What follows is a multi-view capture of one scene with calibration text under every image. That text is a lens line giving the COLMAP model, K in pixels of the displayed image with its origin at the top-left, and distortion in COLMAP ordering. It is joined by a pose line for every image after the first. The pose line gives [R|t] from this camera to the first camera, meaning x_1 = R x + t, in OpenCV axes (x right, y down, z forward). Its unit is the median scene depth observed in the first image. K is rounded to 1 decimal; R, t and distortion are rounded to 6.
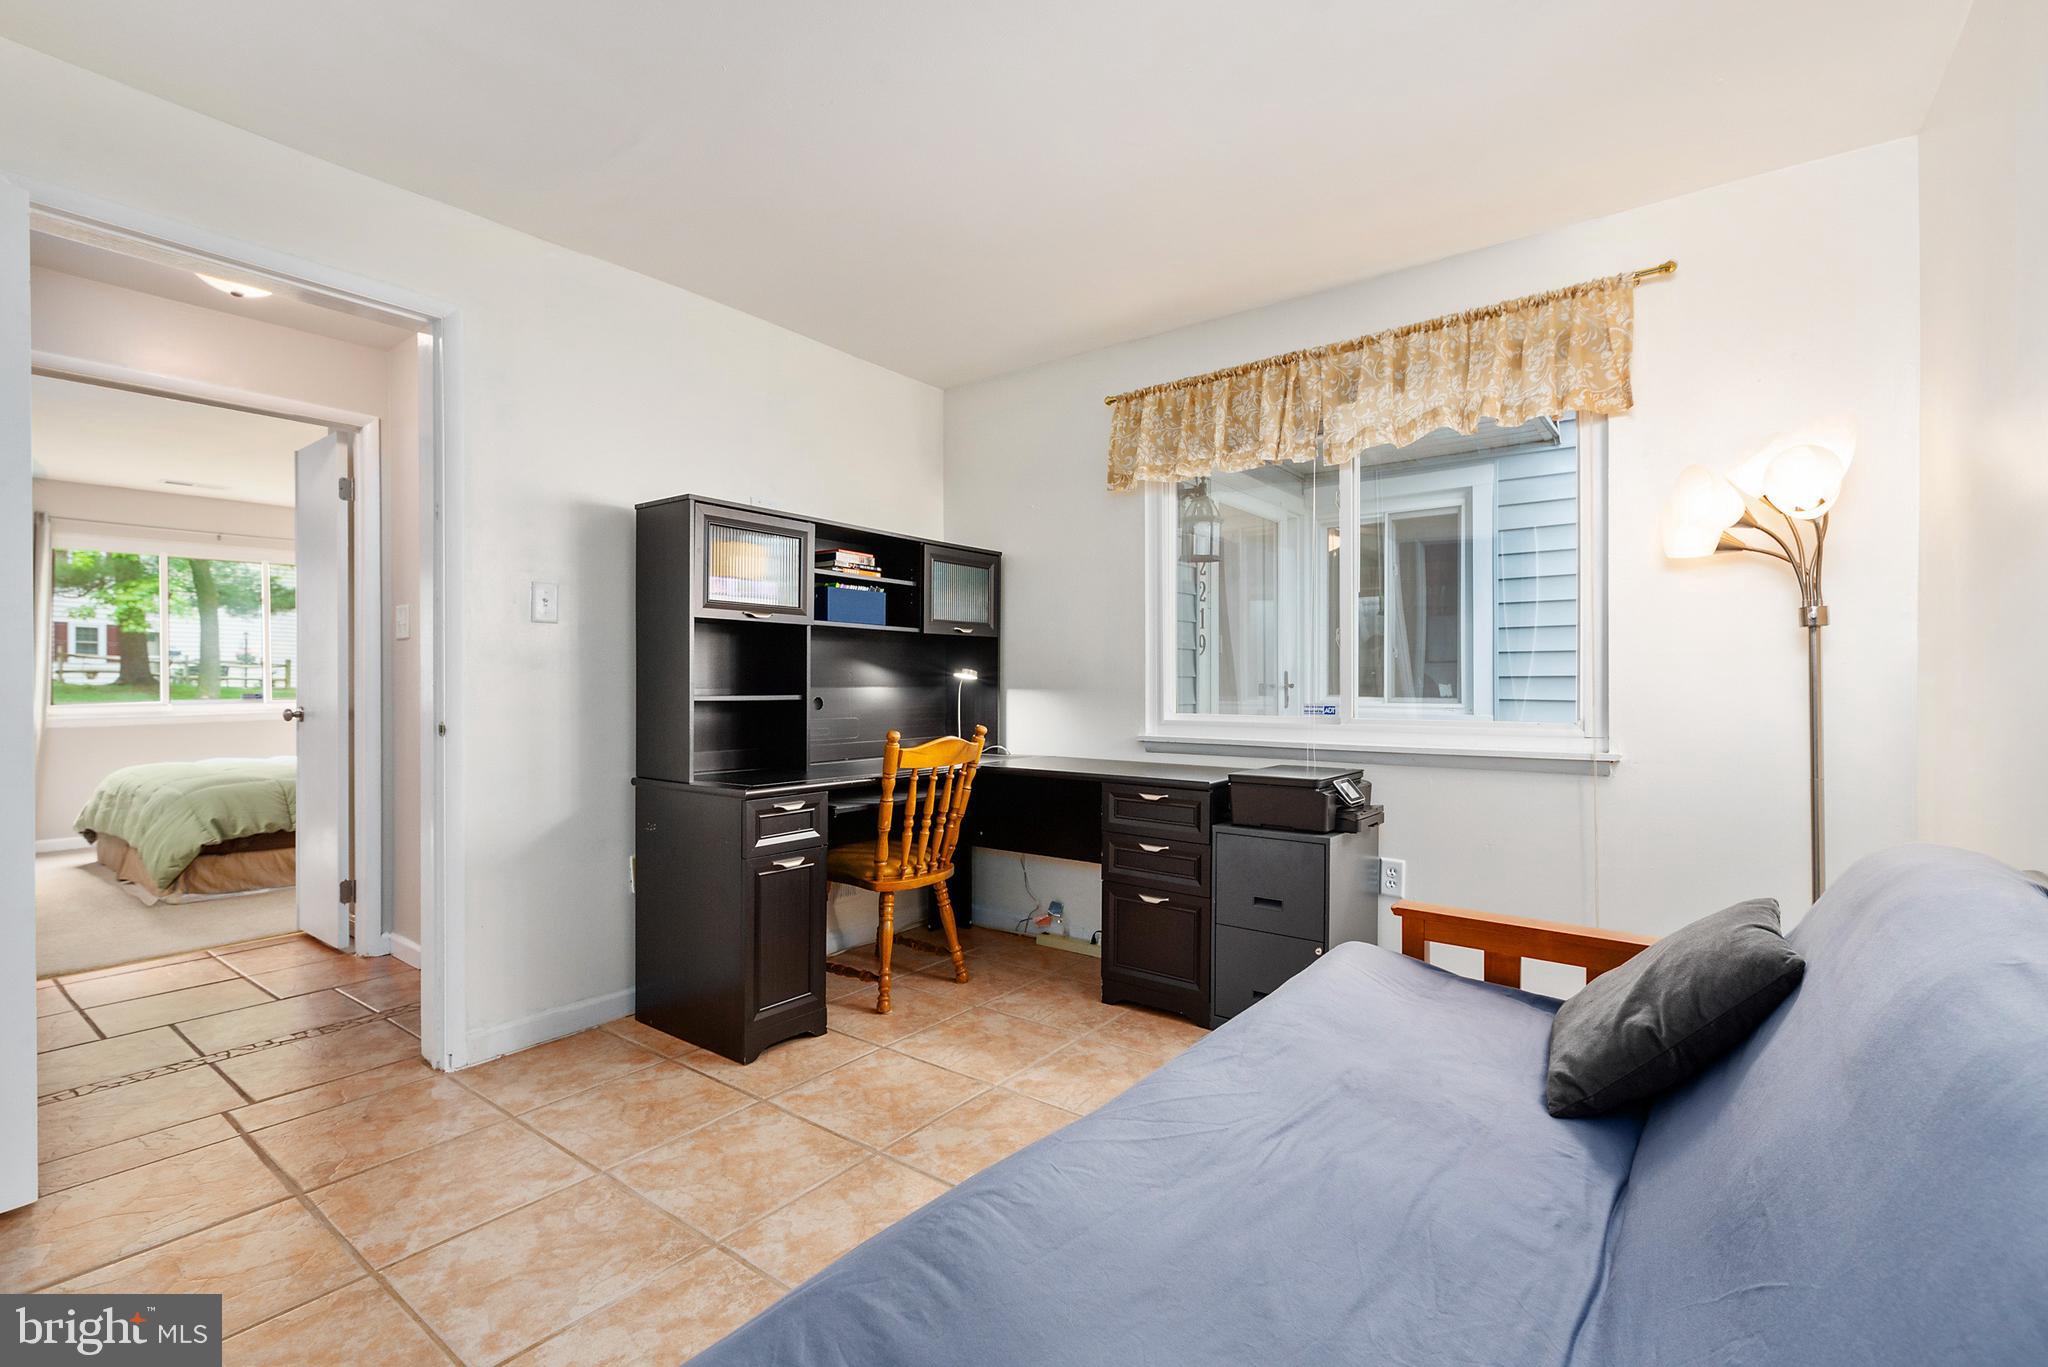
lens RADIAL K [[916.1, 0, 1024.0], [0, 916.1, 683.5], [0, 0, 1]] dist [-0.001600, 0.000082]
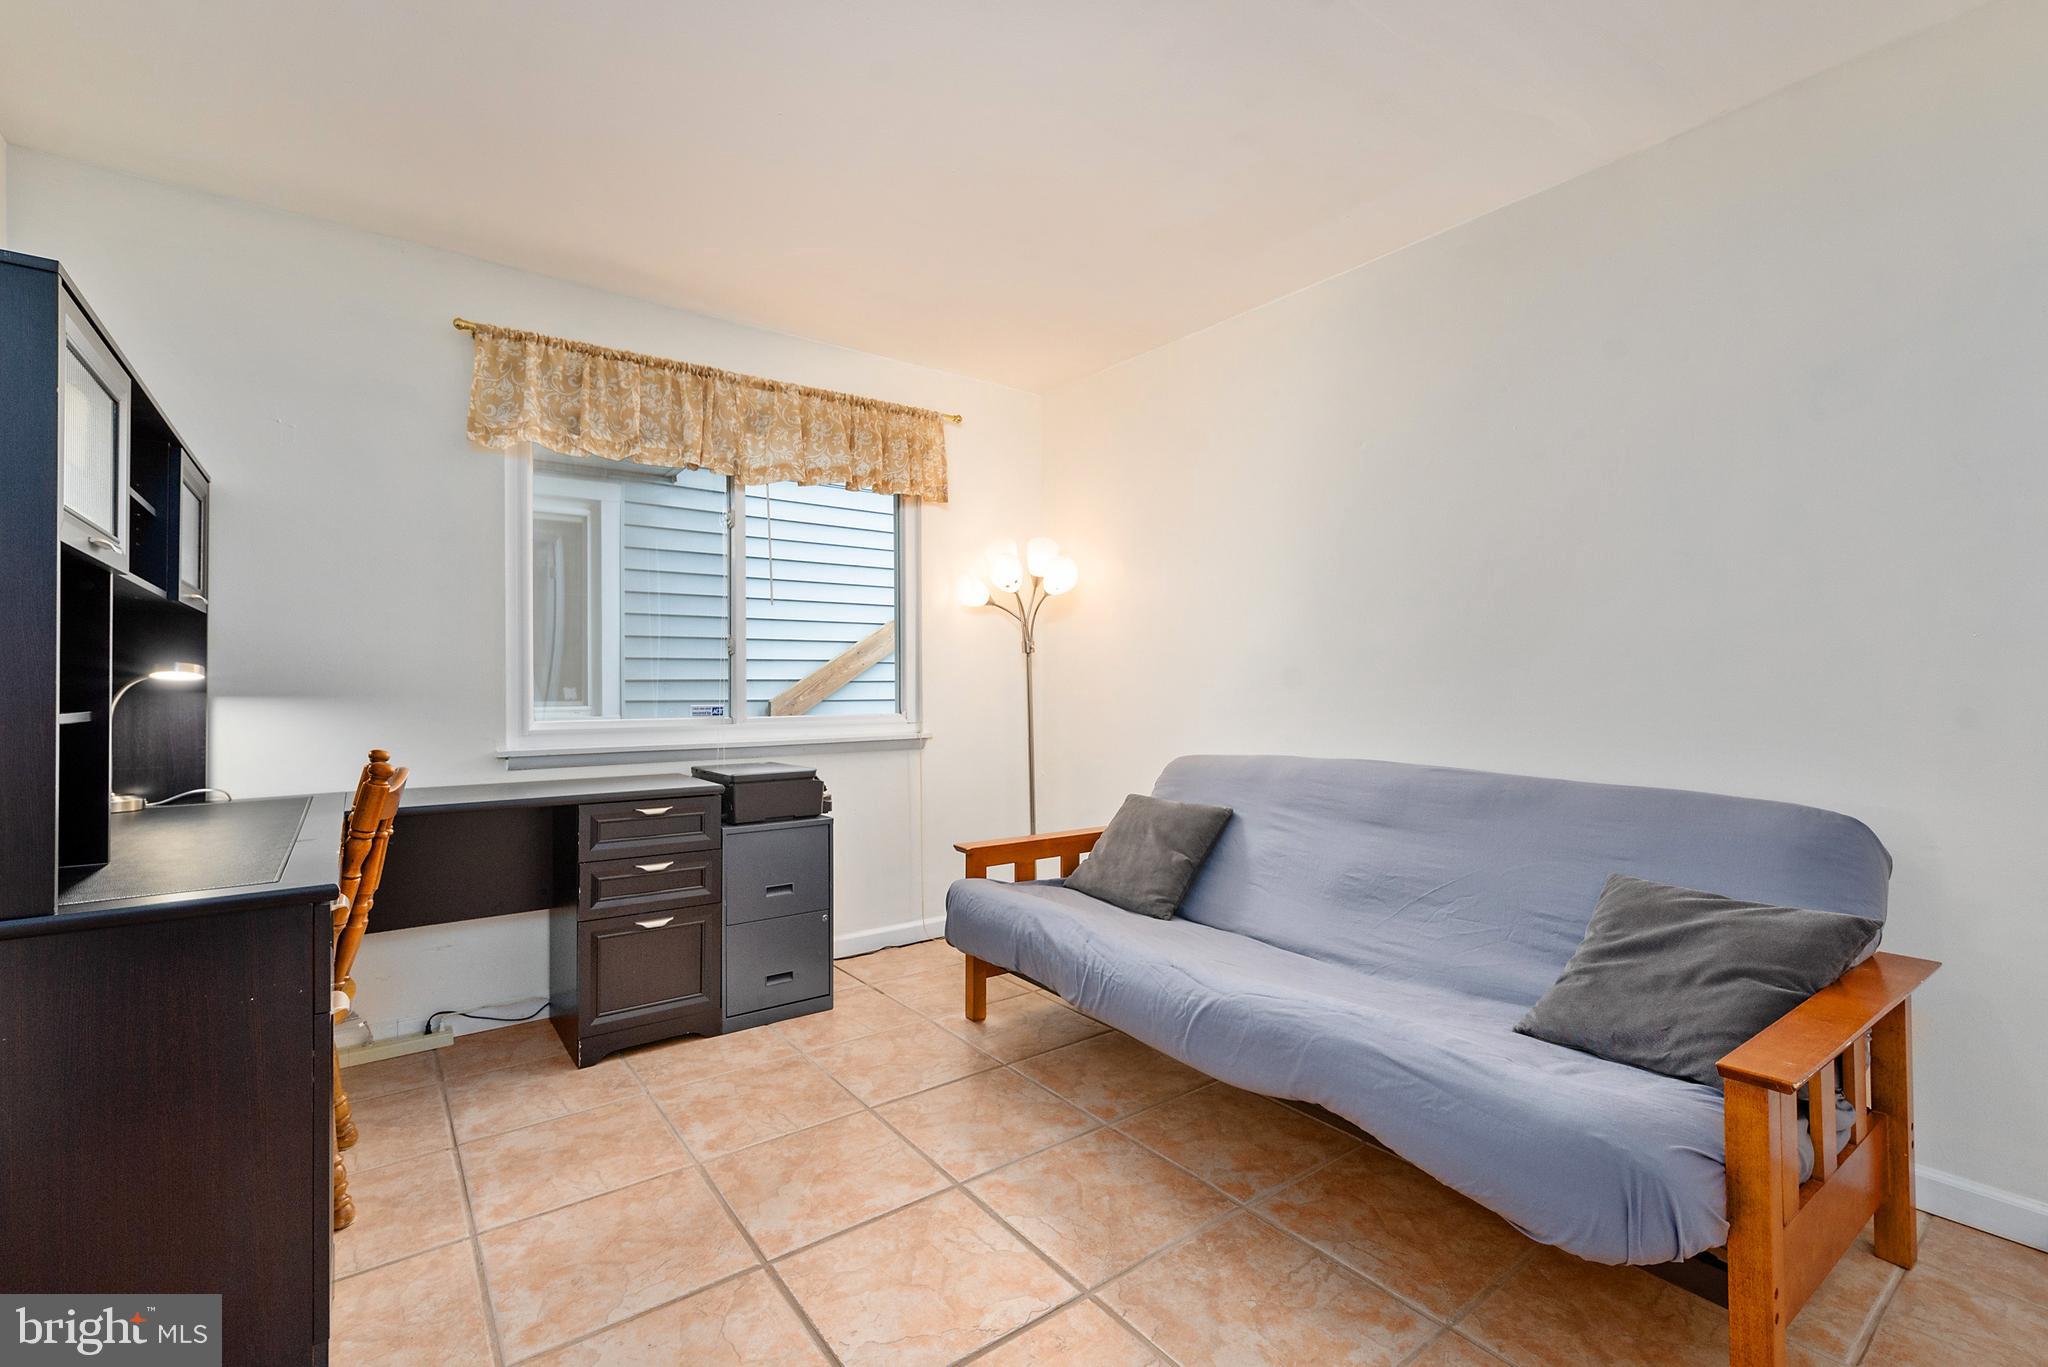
lens RADIAL K [[889.9, 0, 1035.8], [0, 889.9, 677.0], [0, 0, 1]] dist [0.000739, 0.000326]
pose [[0.267977, 0.007952, 0.963392, -0.648451], [0.004175, 0.999947, -0.009415, 0.000829], [-0.963416, 0.006545, 0.267930, 0.419509]]
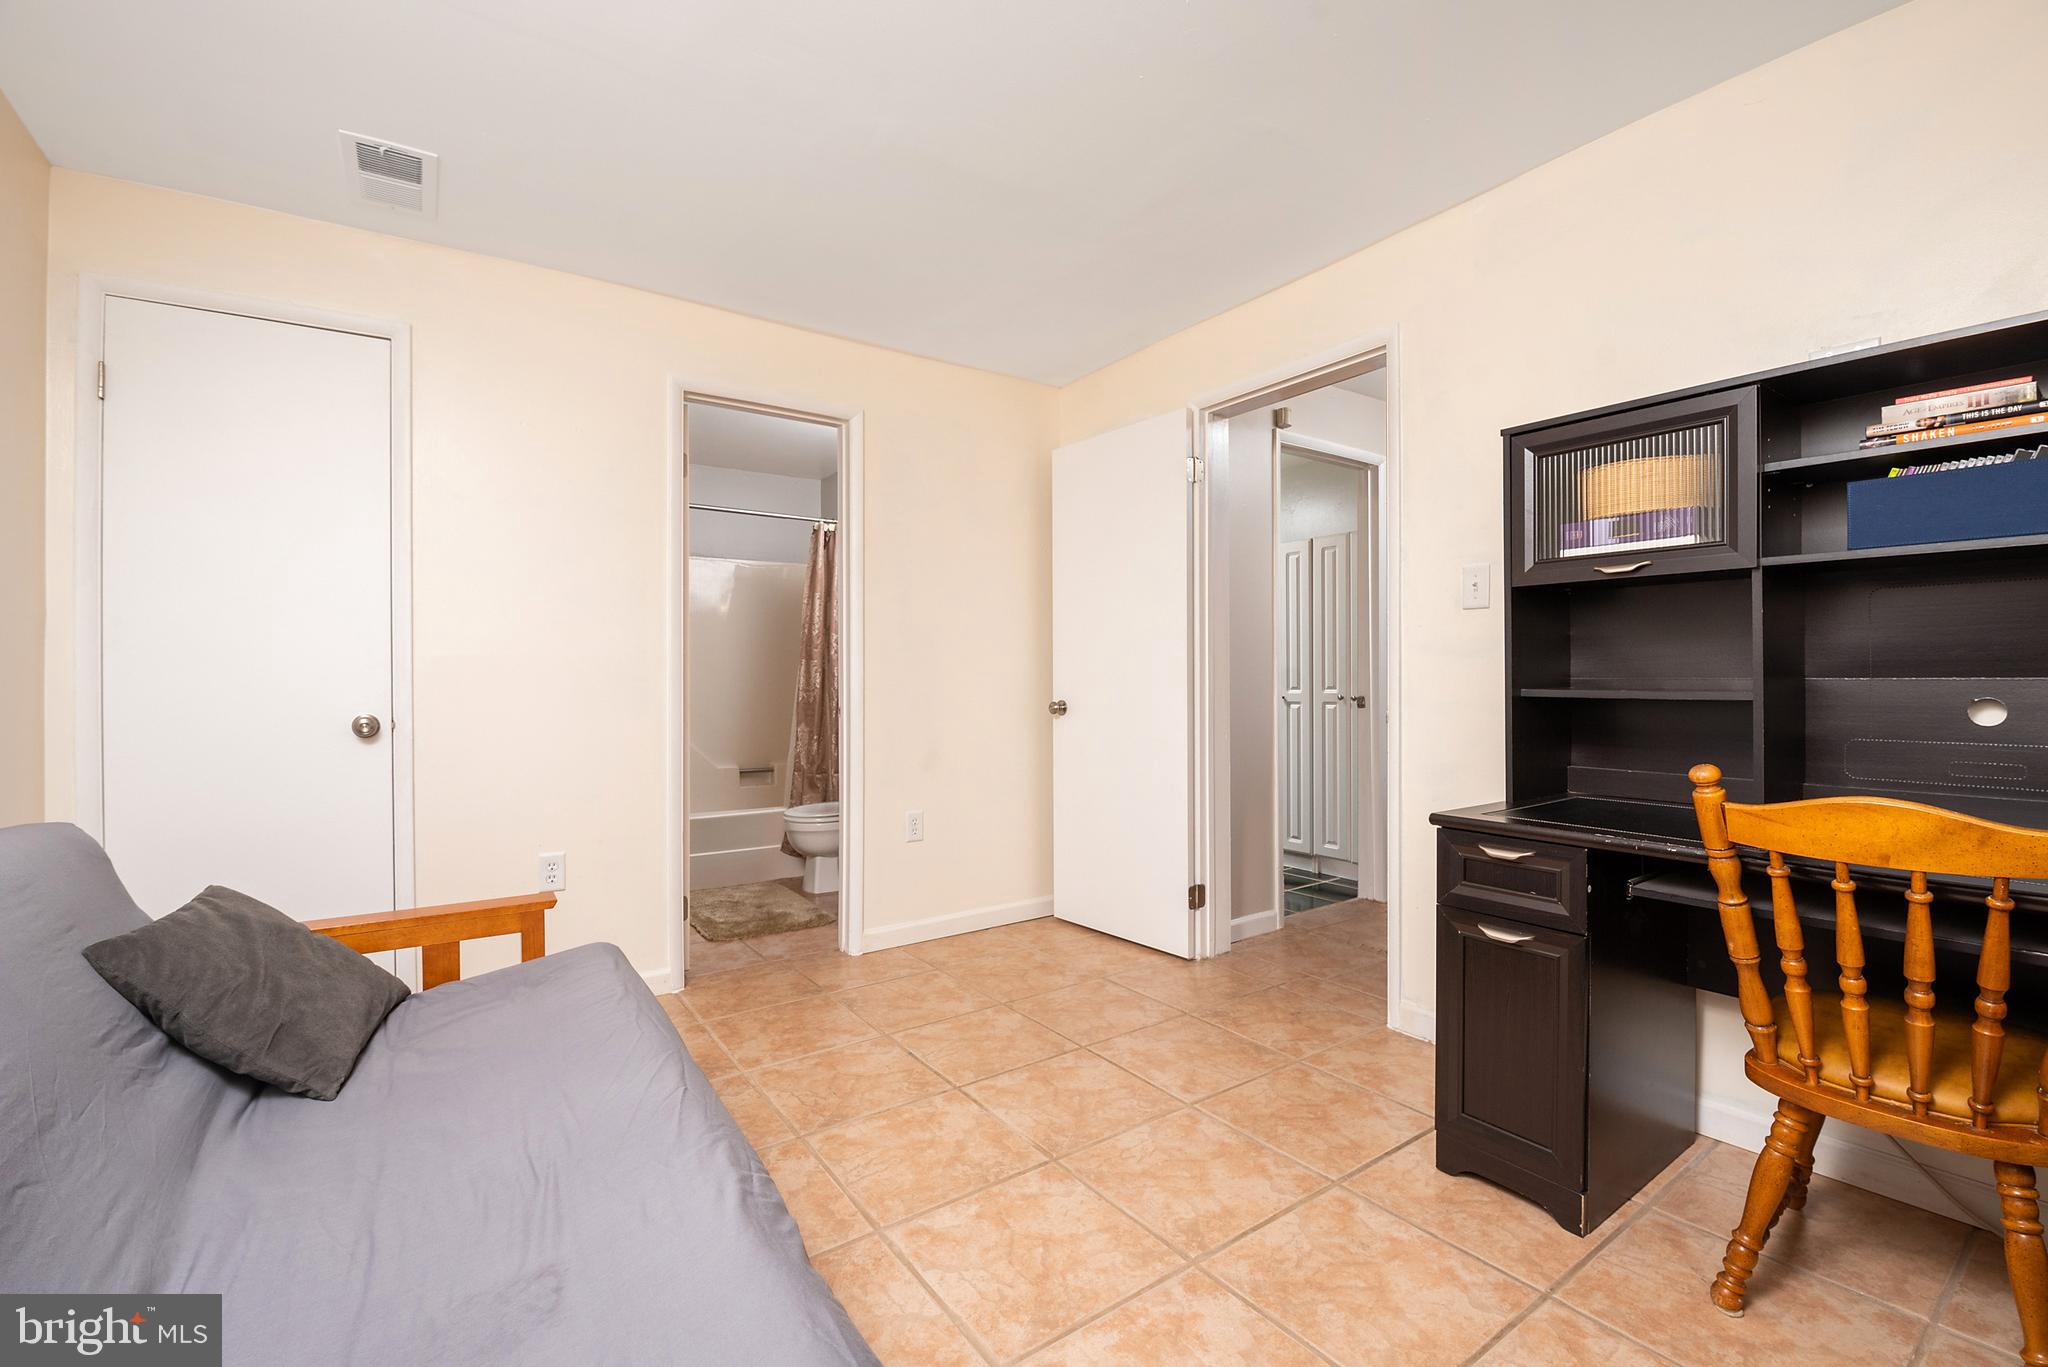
lens RADIAL K [[889.9, 0, 1035.8], [0, 889.9, 677.0], [0, 0, 1]] dist [0.000739, 0.000326]
pose [[-0.296275, 0.005537, -0.955087, 0.467855], [0.004610, 0.999980, 0.004367, -0.001181], [0.955092, -0.003109, -0.296295, 0.831370]]
